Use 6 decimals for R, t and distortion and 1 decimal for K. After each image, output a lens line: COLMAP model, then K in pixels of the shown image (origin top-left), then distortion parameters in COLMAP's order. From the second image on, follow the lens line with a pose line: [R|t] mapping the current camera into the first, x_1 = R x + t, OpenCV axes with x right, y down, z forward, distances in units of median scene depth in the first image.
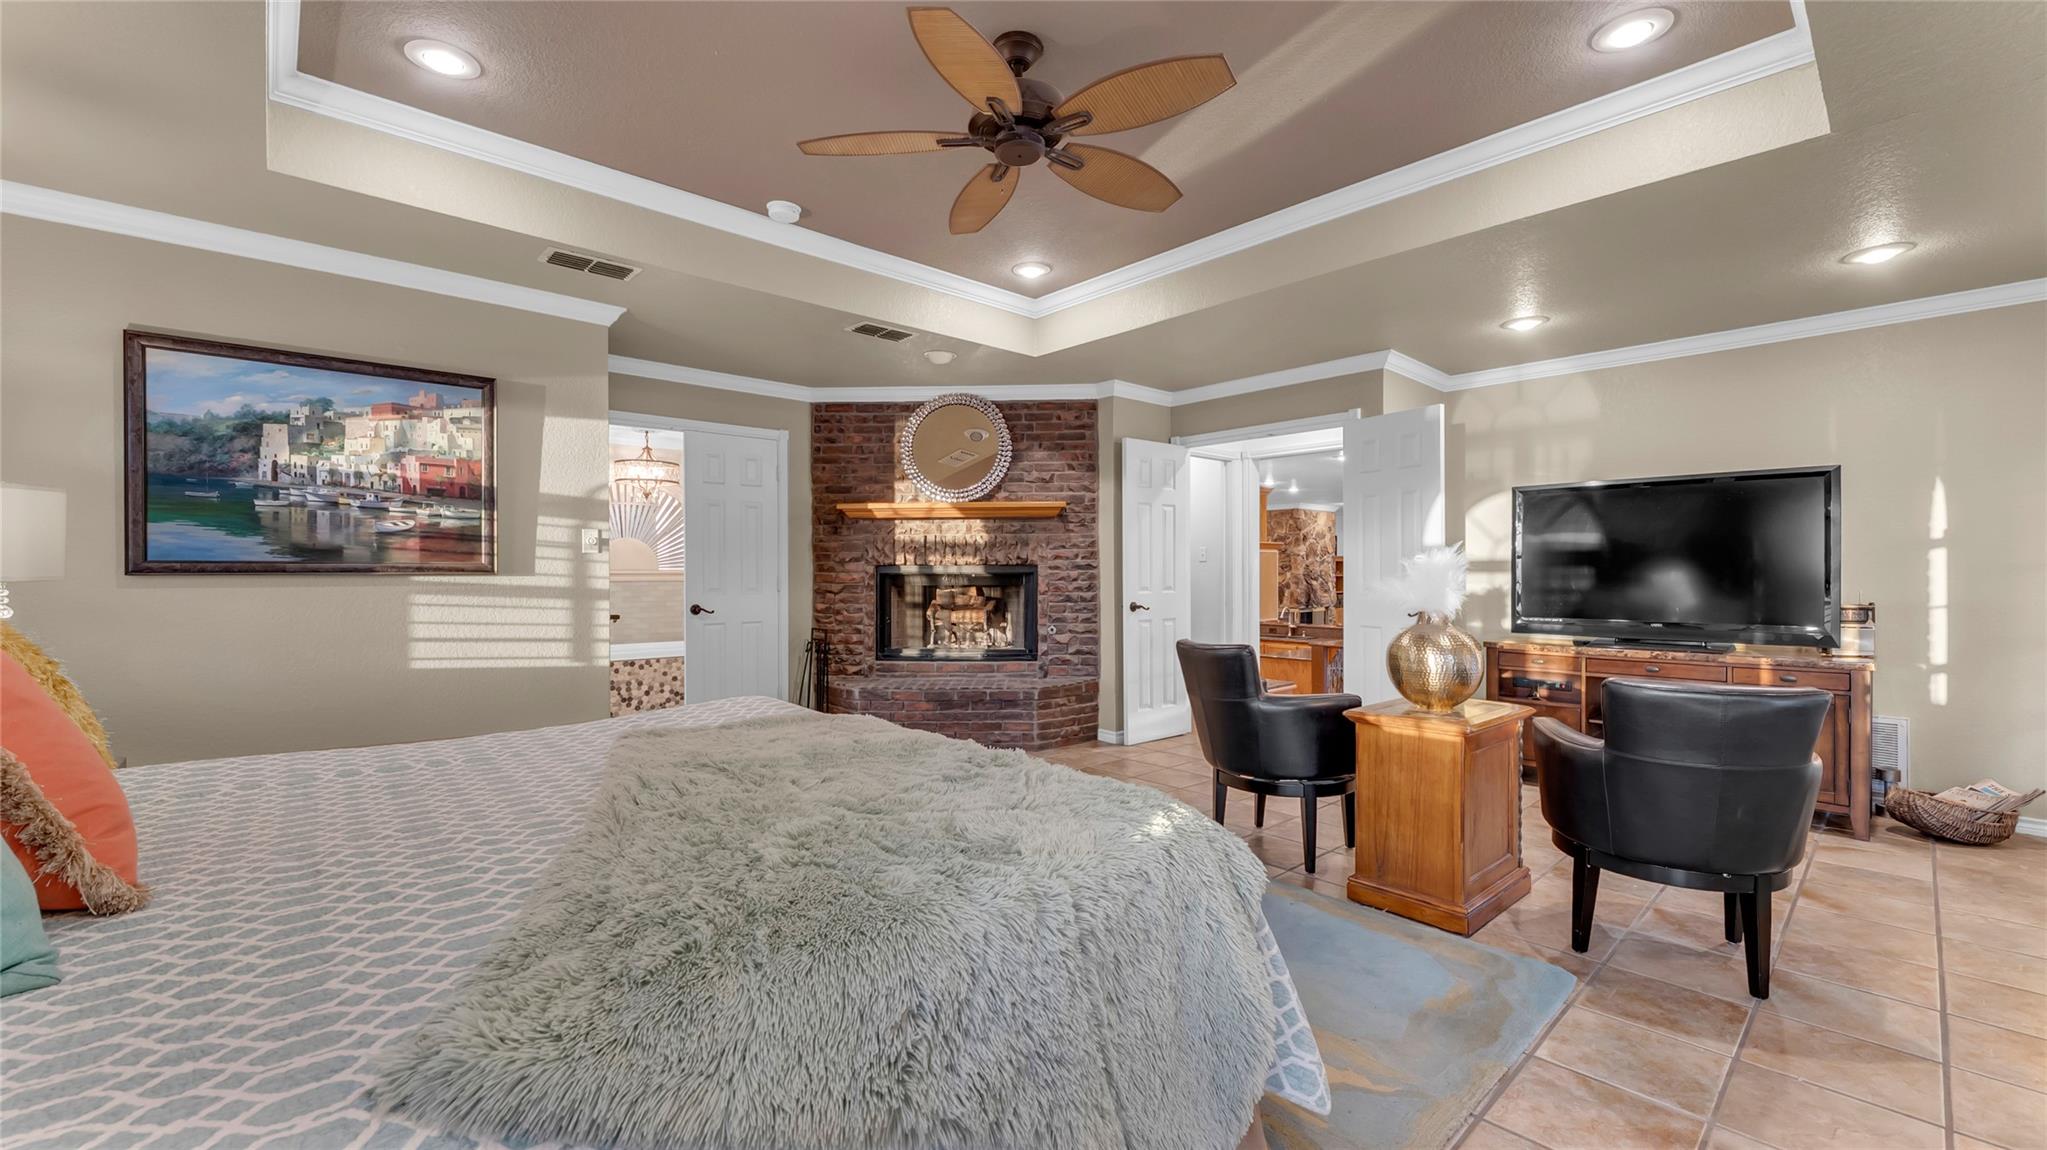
lens RADIAL K [[820.4, 0, 1023.5], [0, 820.4, 575.0], [0, 0, 1]] dist [-0.002685, -0.000550]
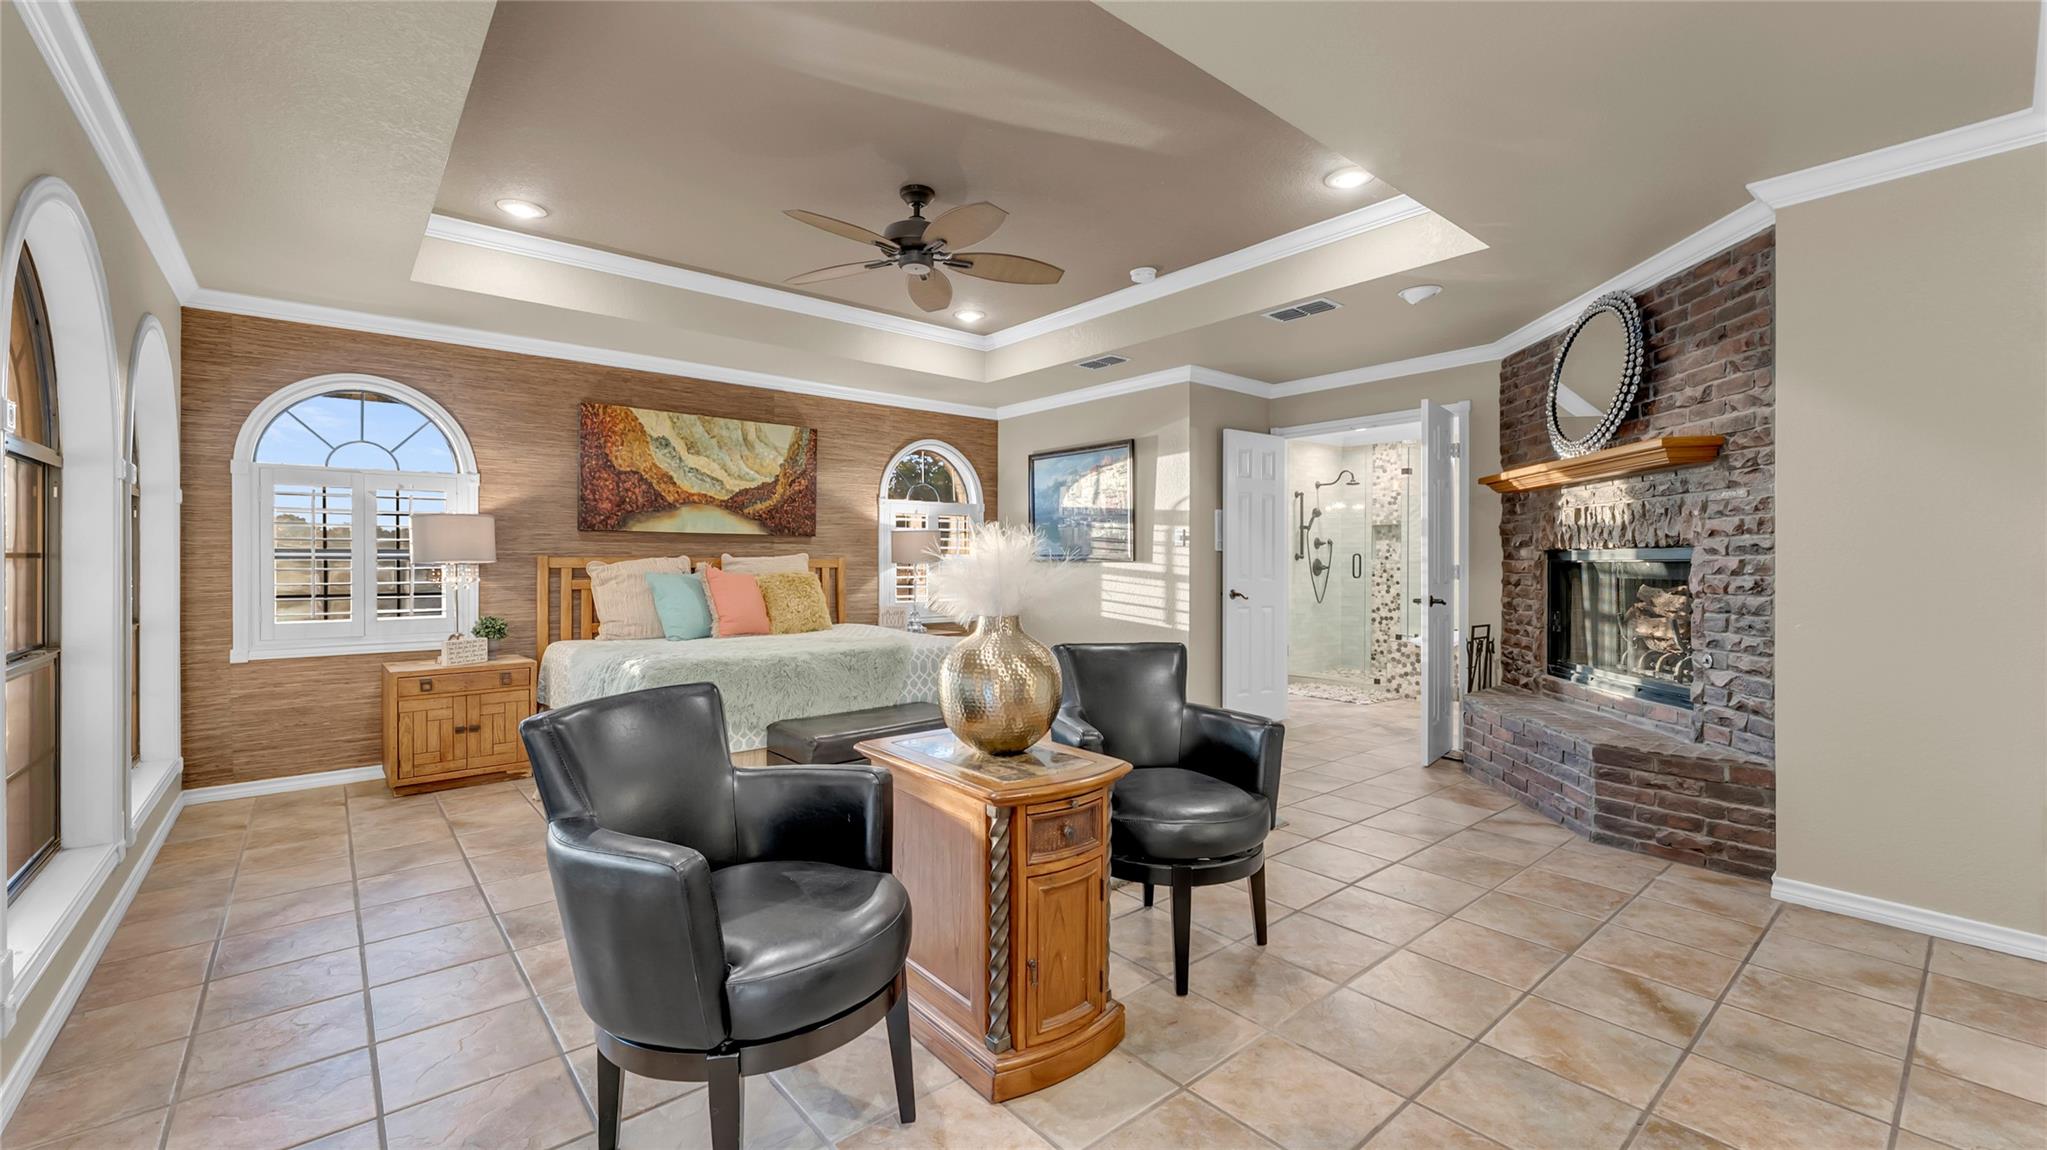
lens RADIAL K [[842.2, 0, 1023.5], [0, 842.2, 575.0], [0, 0, 1]] dist [0.000105, 0.000084]
pose [[-0.040336, 0.015265, -0.999070, 0.671617], [-0.000555, 0.999883, 0.015300, -0.001225], [0.999186, 0.001172, -0.040323, 0.577690]]
